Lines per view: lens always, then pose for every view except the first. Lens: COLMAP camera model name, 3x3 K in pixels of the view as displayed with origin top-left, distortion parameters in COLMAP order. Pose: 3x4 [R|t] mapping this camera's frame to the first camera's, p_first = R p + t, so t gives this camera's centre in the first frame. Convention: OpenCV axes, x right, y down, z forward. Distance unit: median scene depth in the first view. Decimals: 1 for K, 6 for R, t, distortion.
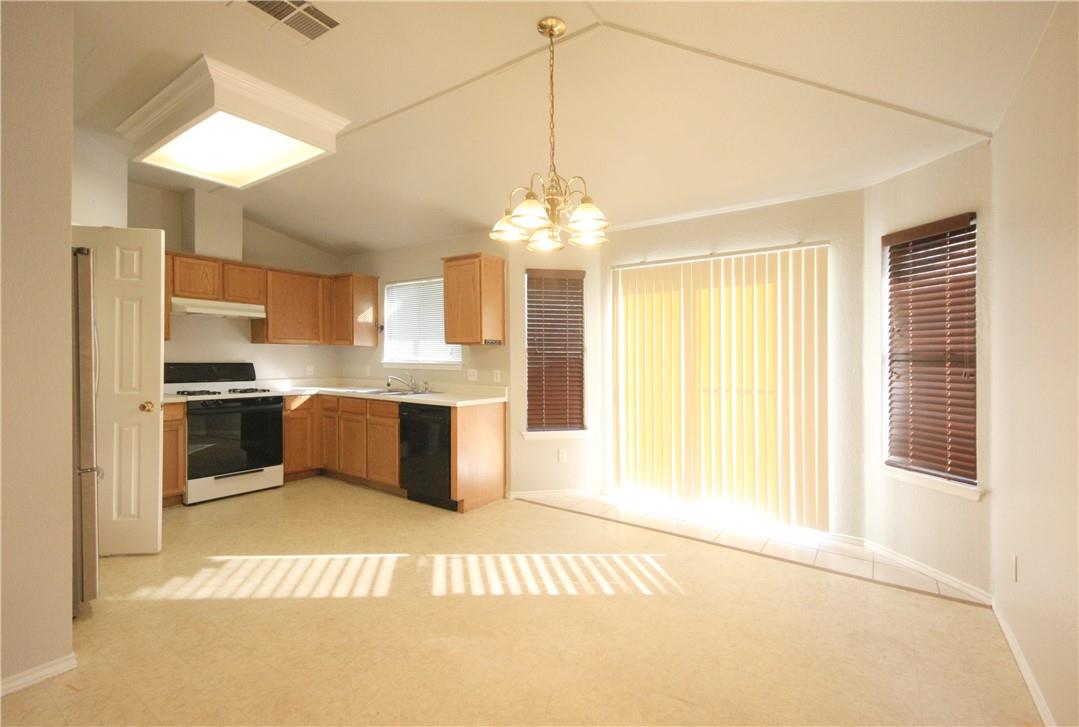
lens RADIAL K [[487.1, 0, 546.9], [0, 487.1, 359.5], [0, 0, 1]] dist [0.024026, -0.000001]
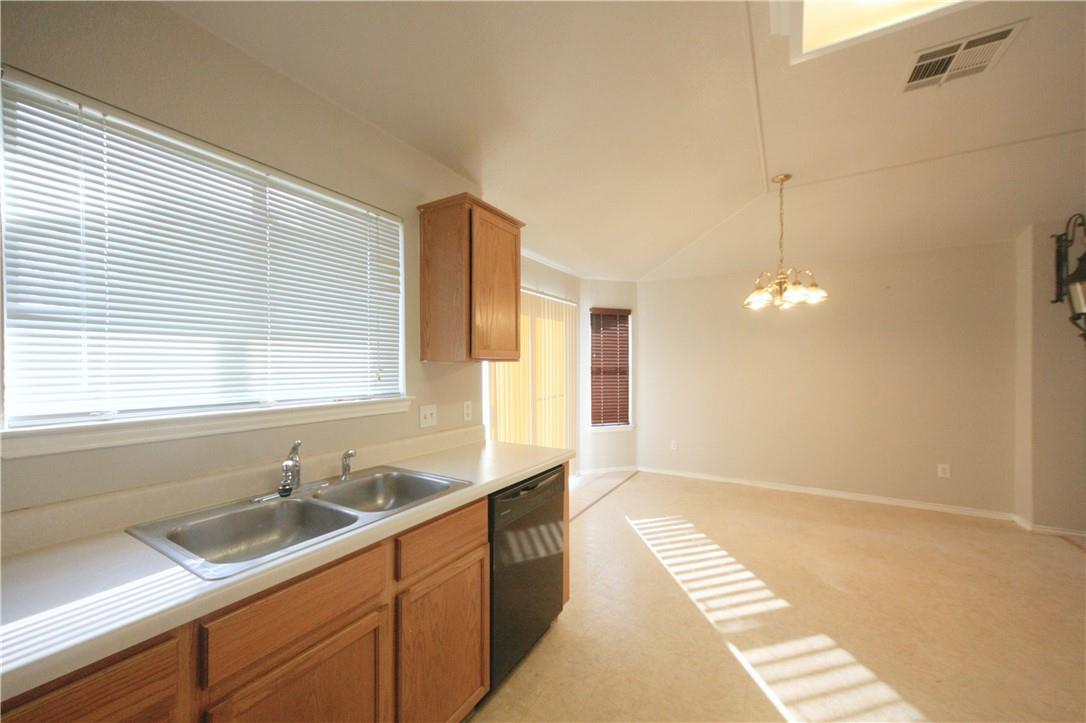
lens RADIAL K [[402.7, 0, 538.8], [0, 402.7, 360.9], [0, 0, 1]] dist [0.001139, 0.000005]
pose [[-0.061845, 0.003083, 0.998081, -0.692122], [0.003789, 0.999989, -0.002854, -0.031901], [-0.998079, 0.003606, -0.061856, 1.030326]]
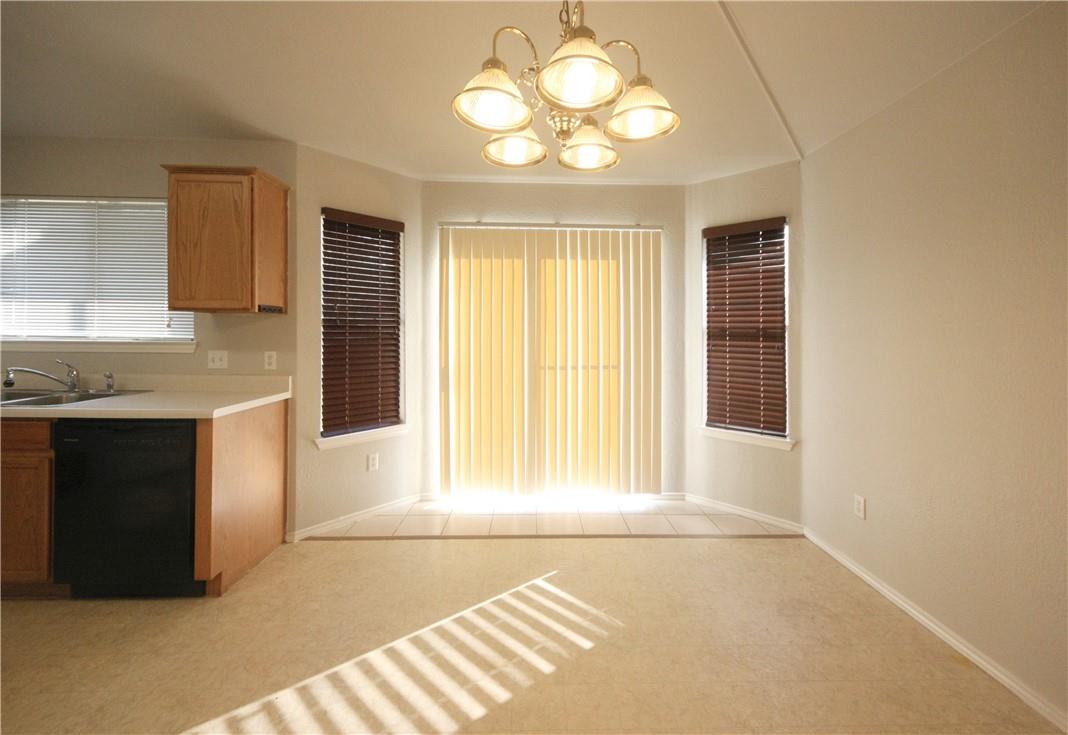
lens RADIAL K [[428.2, 0, 555.7], [0, 428.2, 324.1], [0, 0, 1]] dist [0.000021, -0.000363]
pose [[0.795749, 0.009867, 0.605546, -0.160020], [-0.001420, 0.999895, -0.014427, -0.008341], [-0.605625, 0.010620, 0.795680, 0.328588]]
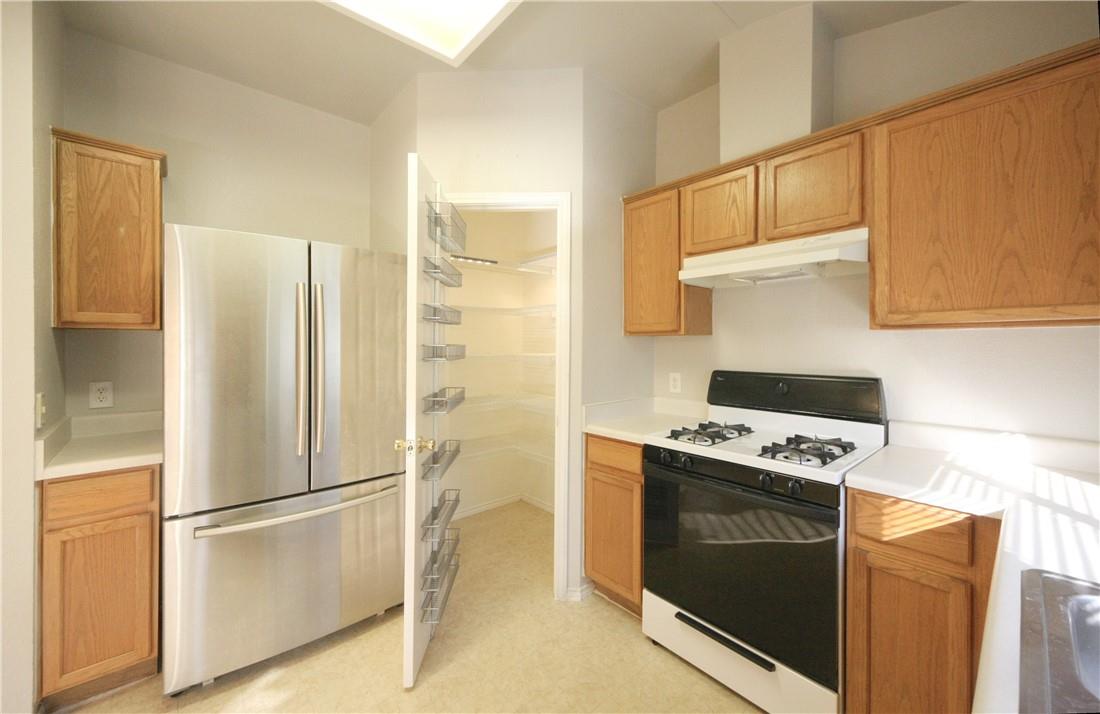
lens RADIAL K [[418.7, 0, 551.5], [0, 418.7, 349.0], [0, 0, 1]] dist [0.002481, 0.000179]
pose [[-0.222030, -0.001136, -0.975039, -0.257129], [-0.004296, 0.999991, -0.000187, -0.019588], [0.975030, 0.004147, -0.222033, 1.018535]]
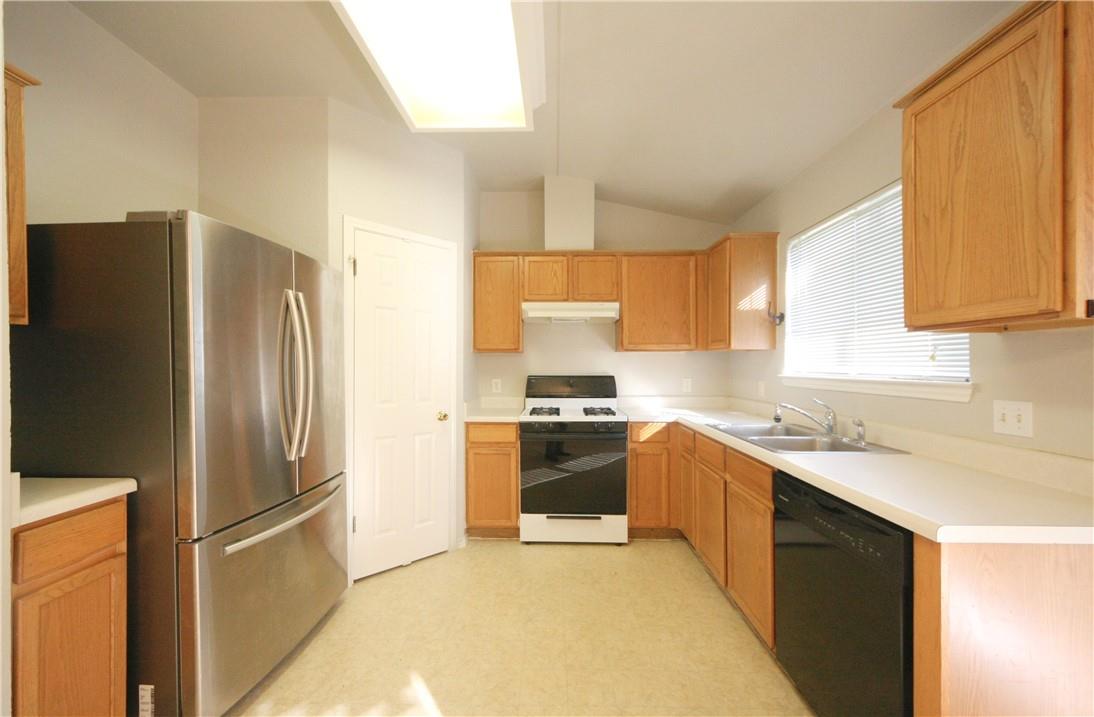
lens RADIAL K [[418.5, 0, 545.5], [0, 418.5, 374.2], [0, 0, 1]] dist [-0.001326, -0.000184]
pose [[0.559486, 0.007407, -0.828807, -0.106357], [0.003721, 0.999928, 0.011449, -0.004369], [0.828831, -0.009490, 0.559418, 0.643316]]
